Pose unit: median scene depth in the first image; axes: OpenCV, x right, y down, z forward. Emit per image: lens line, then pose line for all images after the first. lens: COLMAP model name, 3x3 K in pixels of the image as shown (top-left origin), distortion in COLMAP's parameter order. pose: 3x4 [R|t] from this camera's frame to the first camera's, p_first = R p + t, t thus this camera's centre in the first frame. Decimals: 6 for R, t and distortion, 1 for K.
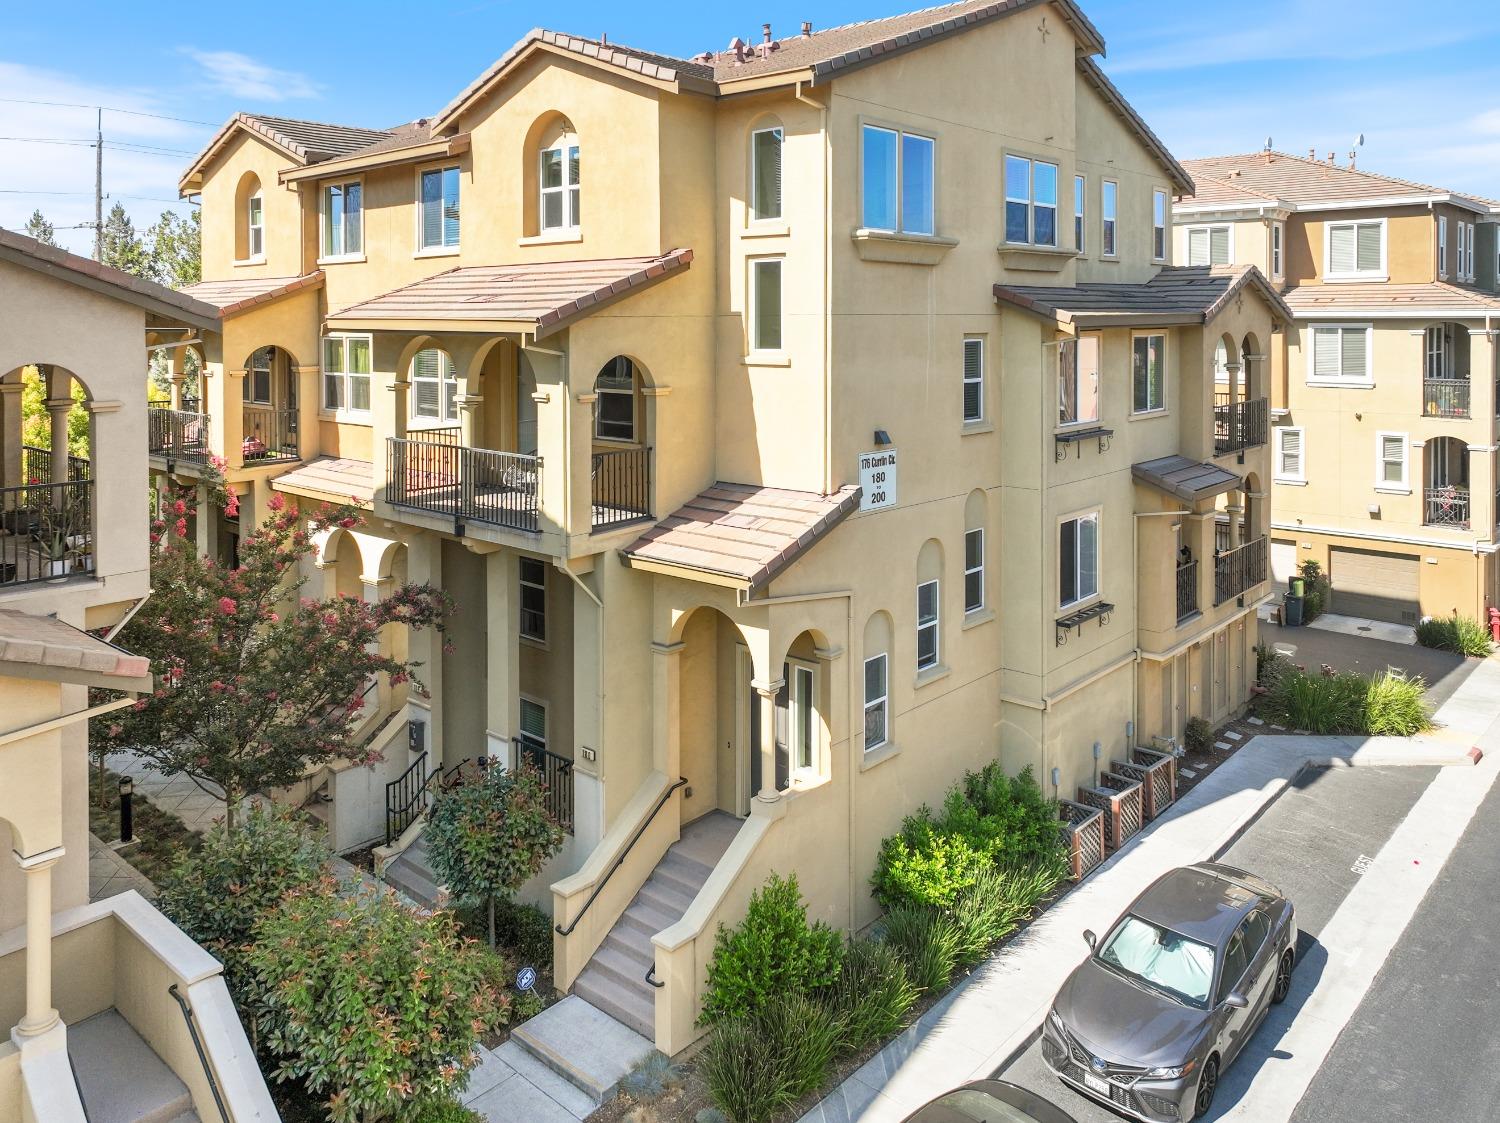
lens RADIAL K [[982.8, 0, 685.5], [0, 982.8, 560.1], [0, 0, 1]] dist [0.004581, 0.004683]
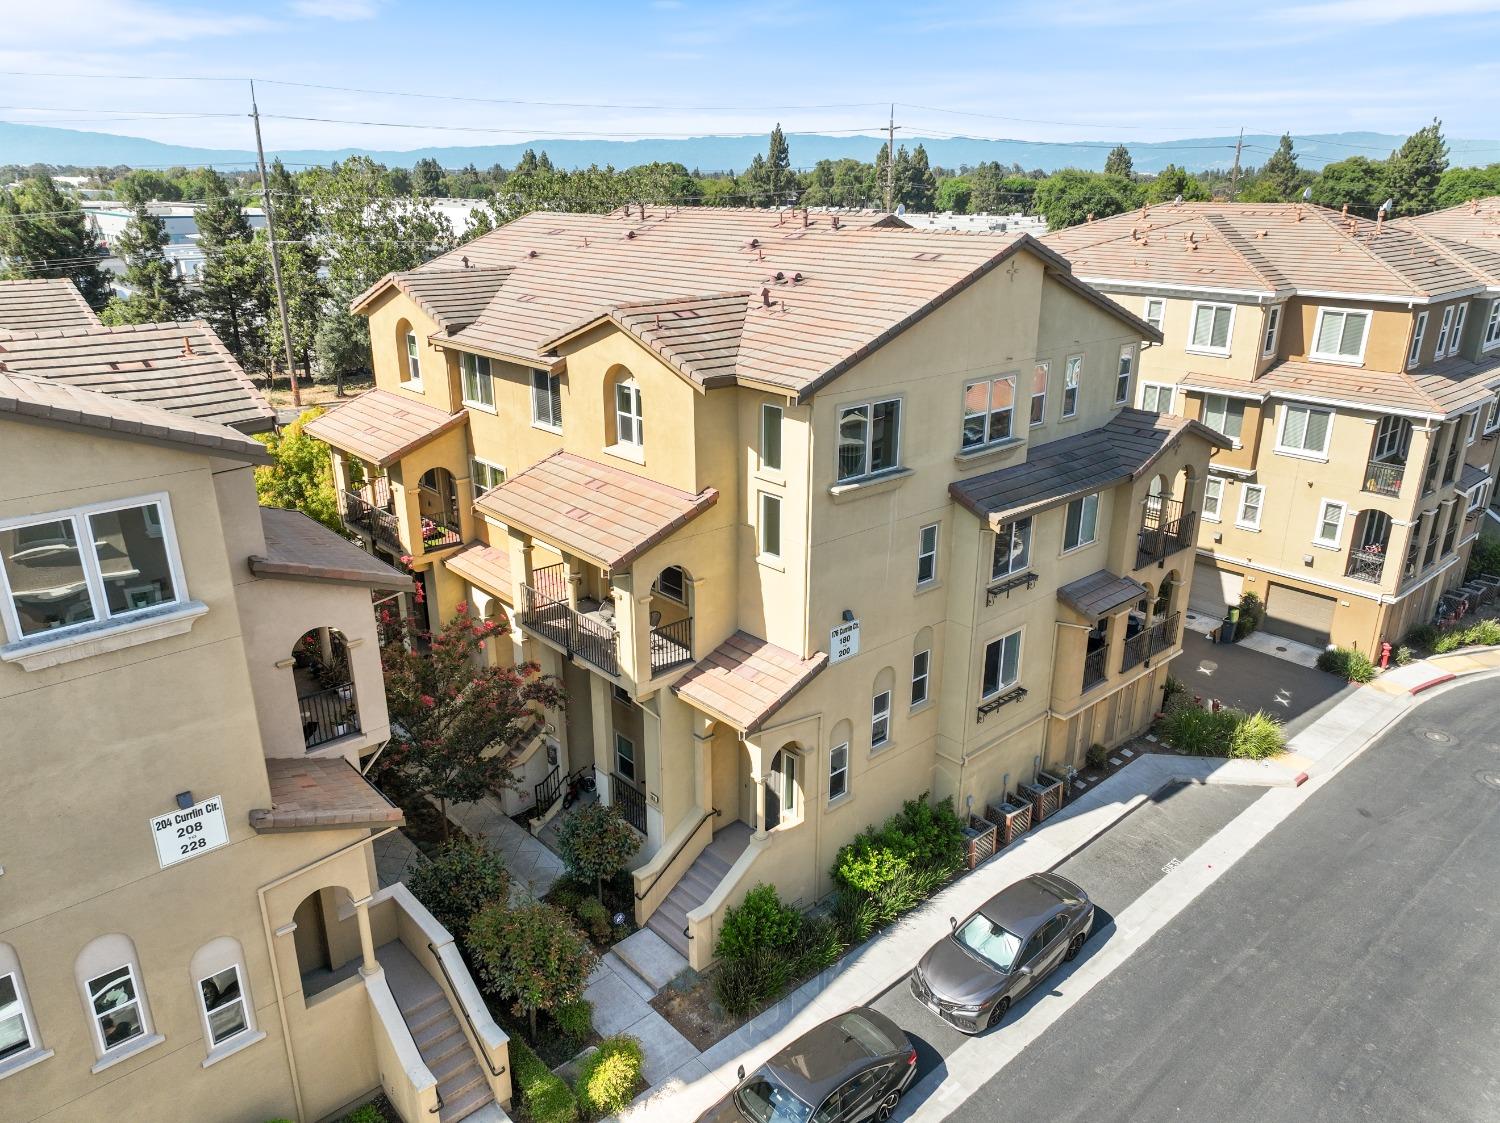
lens RADIAL K [[1051.9, 0, 750.0], [0, 1051.9, 561.5], [0, 0, 1]] dist [0.008535, 0.003047]
pose [[0.993951, 0.041440, -0.101708, 0.205304], [-0.004921, 0.941956, 0.335701, -0.707070], [0.109716, -0.333170, 0.936461, -0.446487]]
